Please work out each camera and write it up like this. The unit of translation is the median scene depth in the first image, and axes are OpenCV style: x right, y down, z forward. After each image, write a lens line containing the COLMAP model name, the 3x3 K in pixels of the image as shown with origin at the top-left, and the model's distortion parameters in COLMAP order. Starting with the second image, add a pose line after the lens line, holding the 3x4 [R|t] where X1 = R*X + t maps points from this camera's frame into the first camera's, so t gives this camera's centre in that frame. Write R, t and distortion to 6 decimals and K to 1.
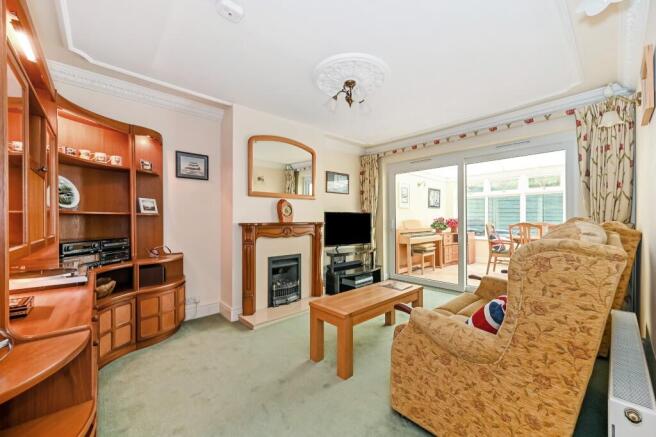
lens RADIAL K [[259.5, 0, 331.6], [0, 259.5, 215.6], [0, 0, 1]] dist [0.001243, 0.000109]
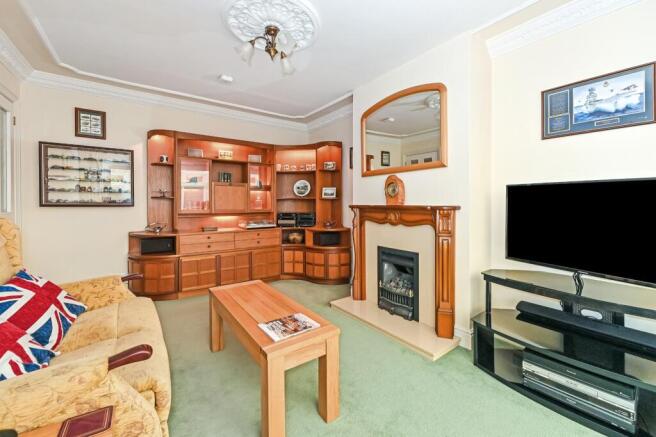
lens RADIAL K [[264.1, 0, 327.8], [0, 264.1, 201.4], [0, 0, 1]] dist [0.000497, 0.000036]
pose [[-0.110475, -0.005481, -0.993864, 0.697931], [0.010219, 0.999926, -0.006650, 0.020296], [0.993826, -0.010891, -0.110411, 1.017393]]
